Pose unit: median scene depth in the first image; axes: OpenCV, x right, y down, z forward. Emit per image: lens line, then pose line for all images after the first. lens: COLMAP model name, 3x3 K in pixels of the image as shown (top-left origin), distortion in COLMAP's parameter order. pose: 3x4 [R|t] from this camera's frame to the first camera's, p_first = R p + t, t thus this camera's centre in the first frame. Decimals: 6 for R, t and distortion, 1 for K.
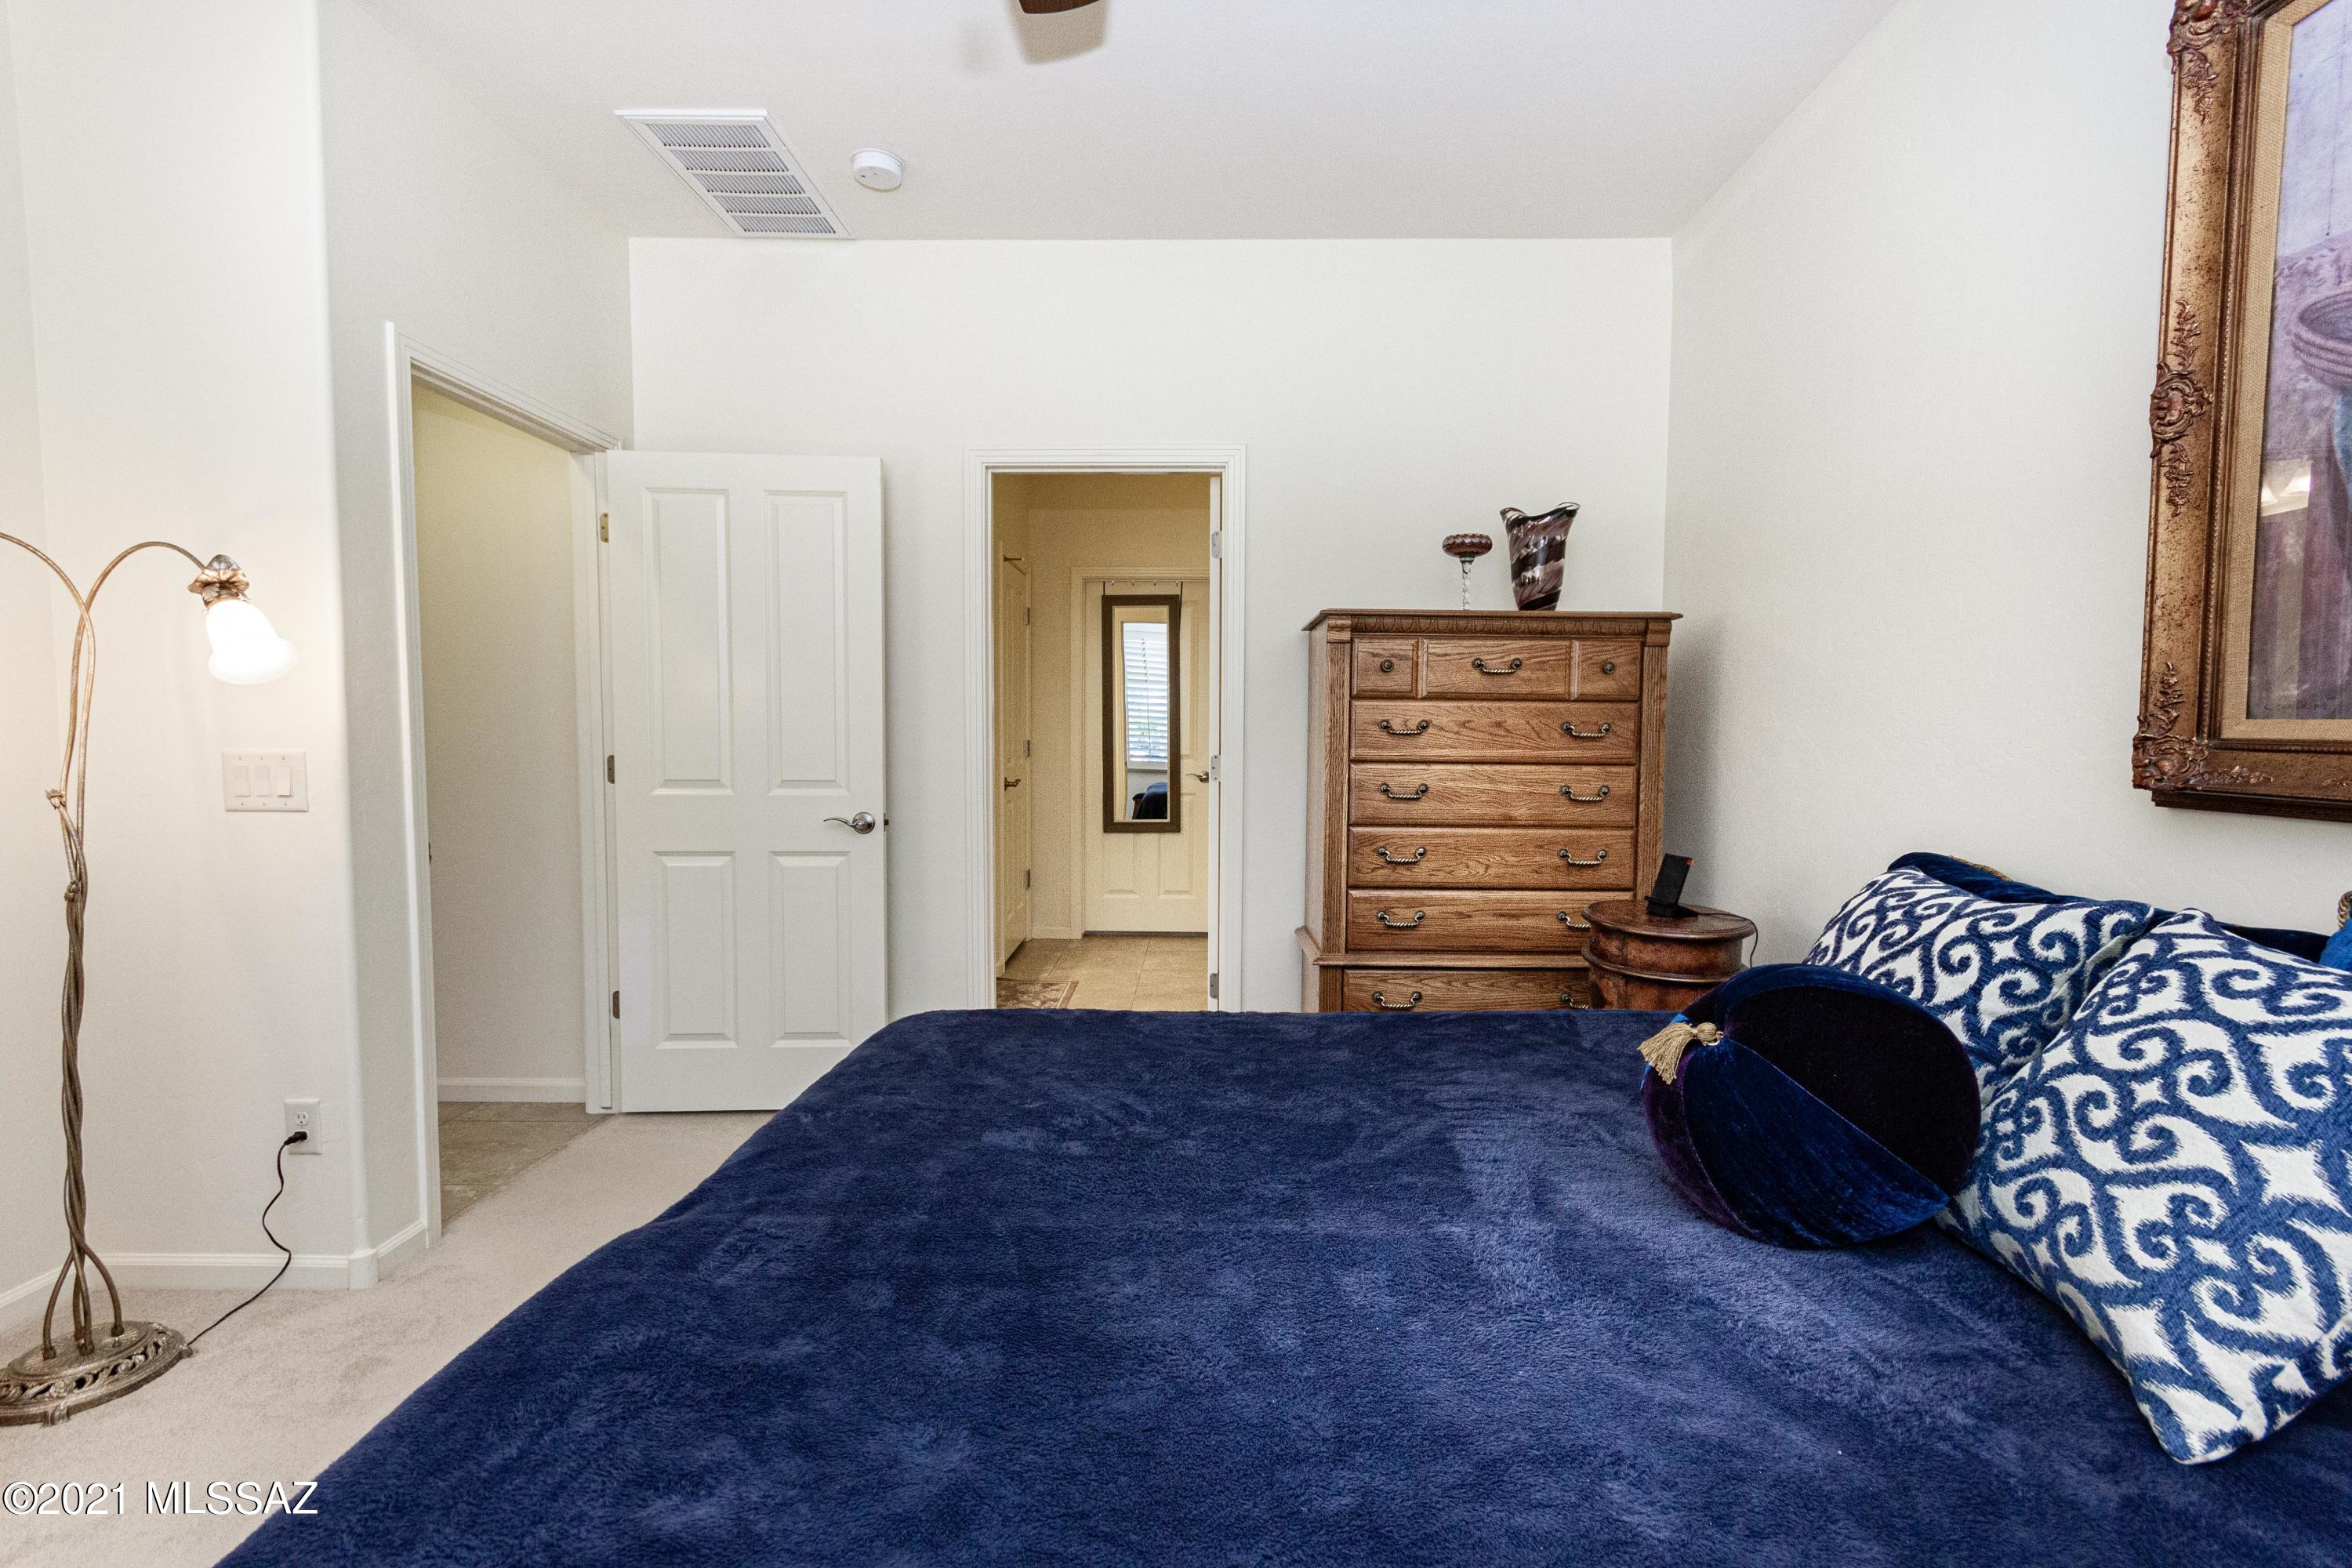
lens RADIAL K [[1105.1, 0, 1186.0], [0, 1105.1, 788.8], [0, 0, 1]] dist [0.009588, -0.001670]
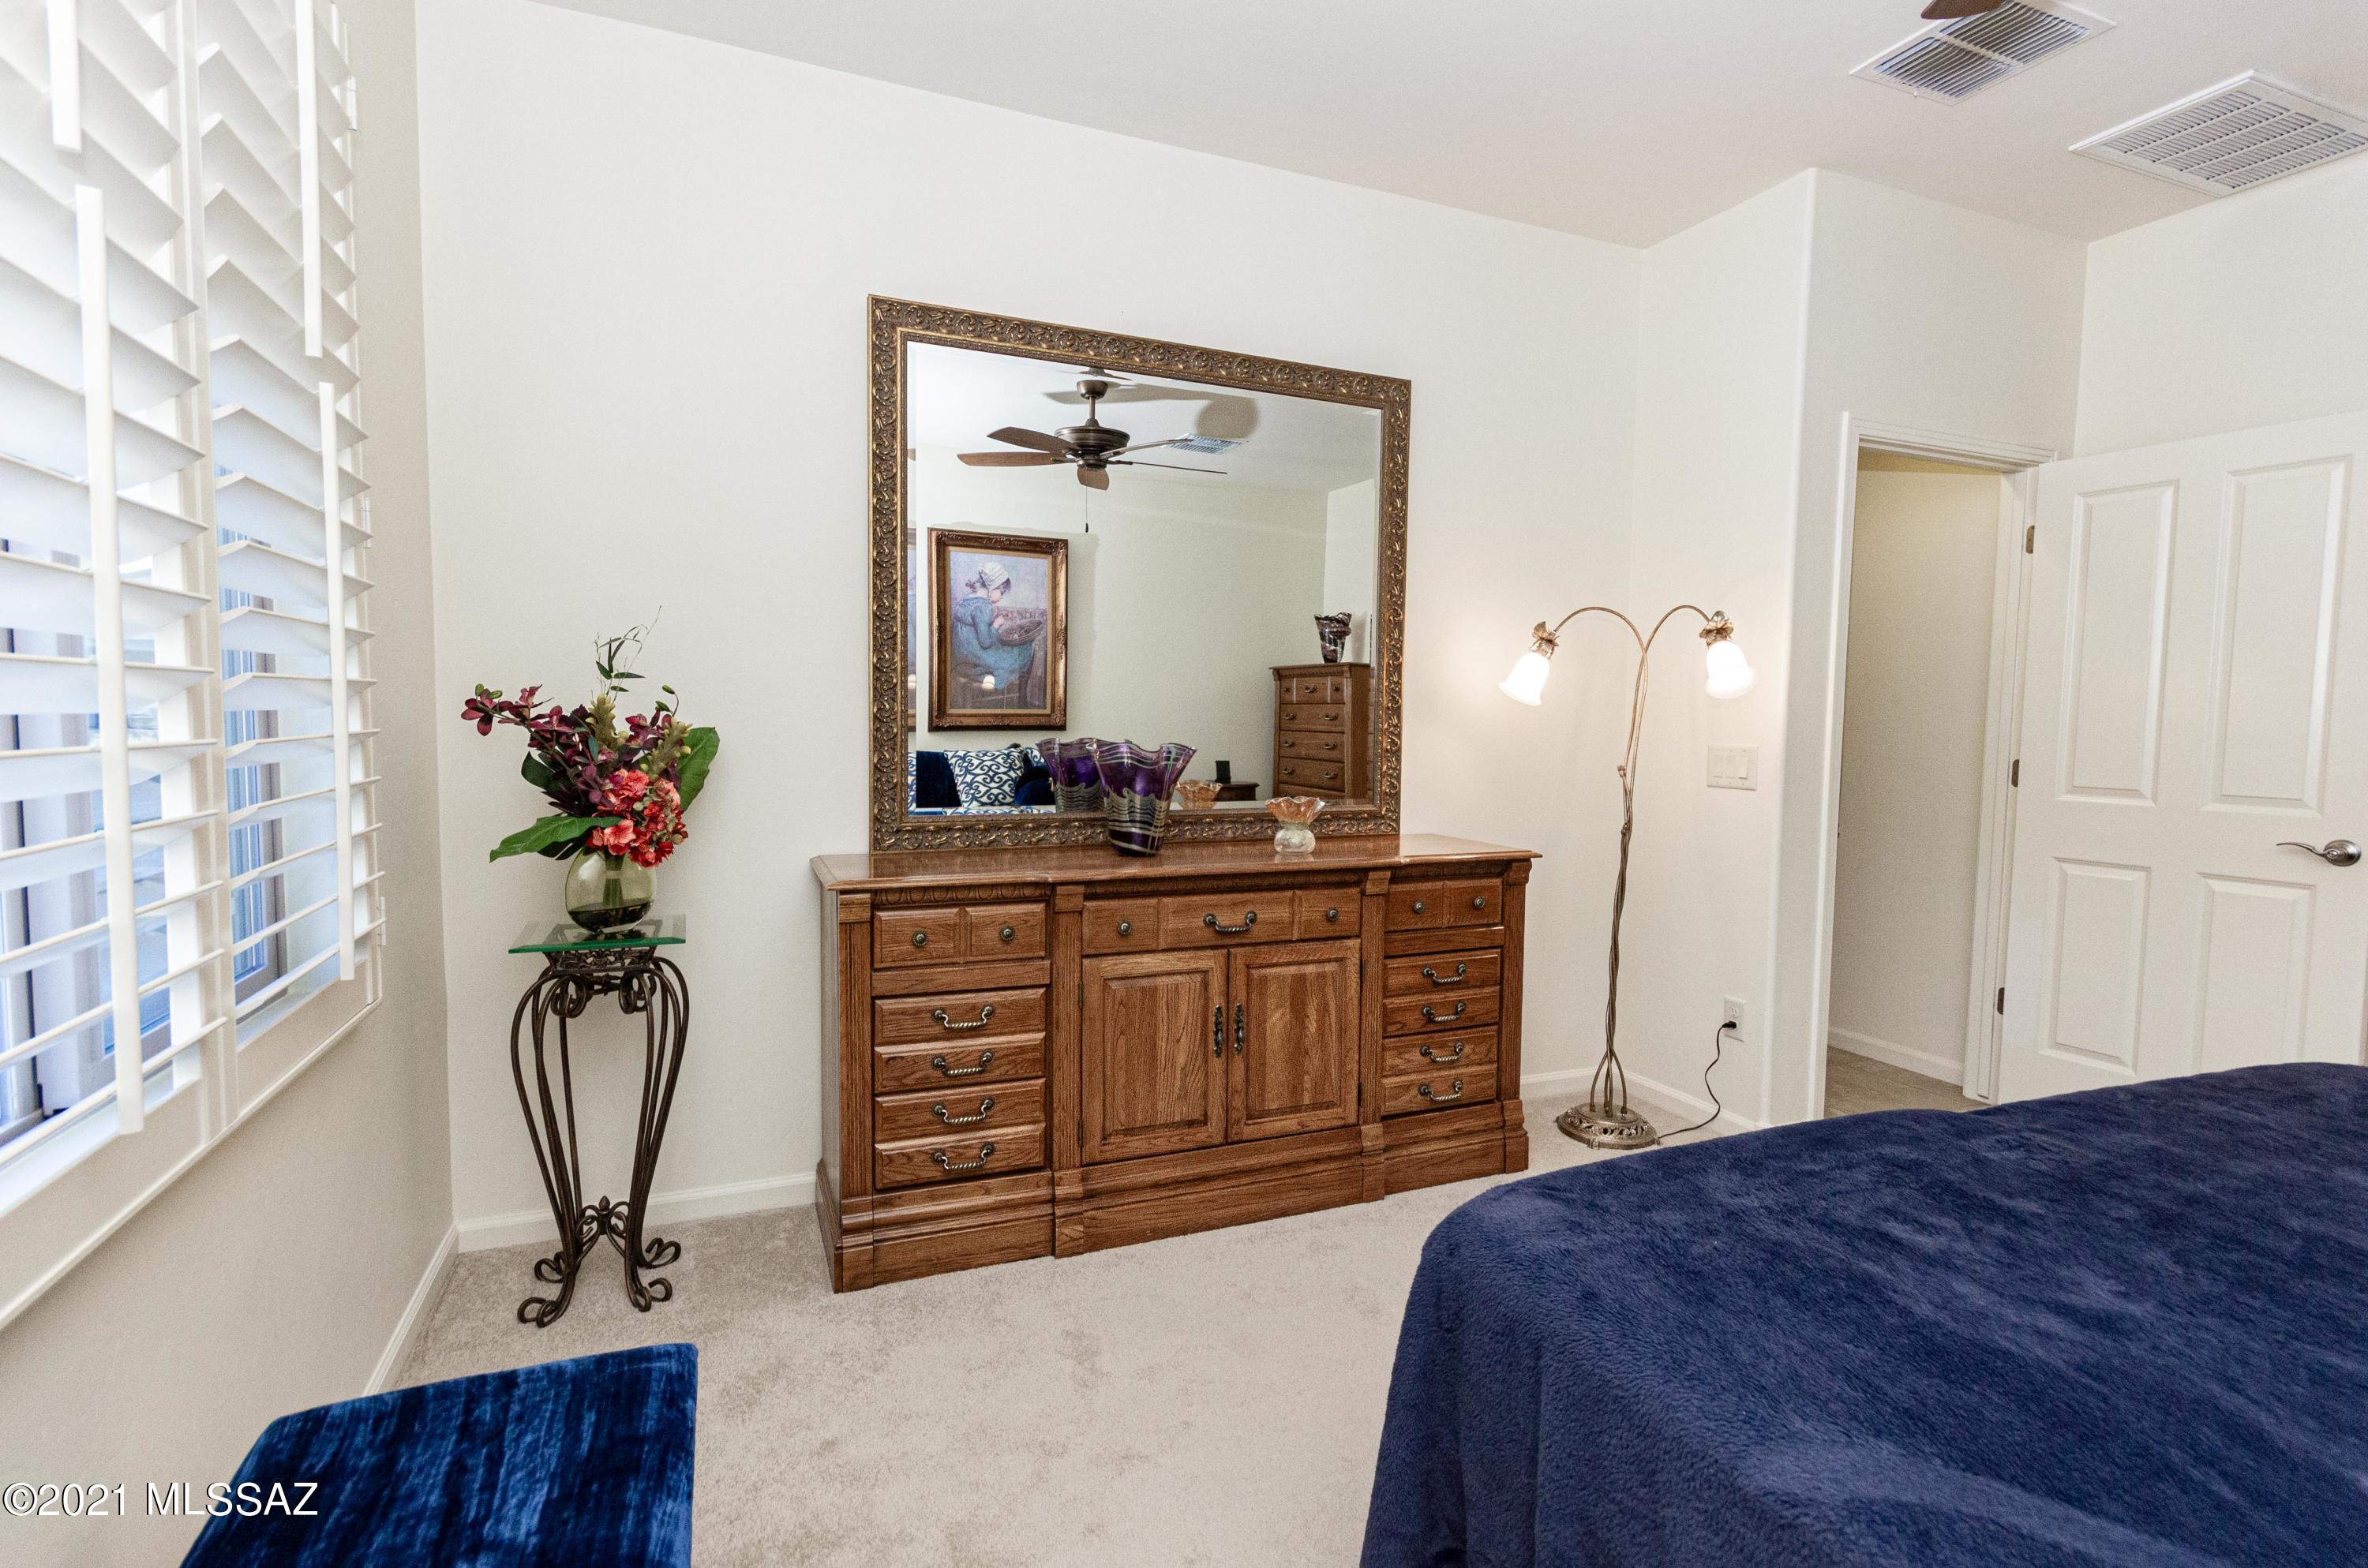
lens RADIAL K [[1199.4, 0, 1182.2], [0, 1199.4, 796.8], [0, 0, 1]] dist [0.006143, 0.002220]
pose [[0.426866, 0.063497, -0.902083, 0.263257], [-0.066391, 0.997040, 0.038765, 0.019737], [0.901874, 0.043343, 0.429819, -0.295879]]
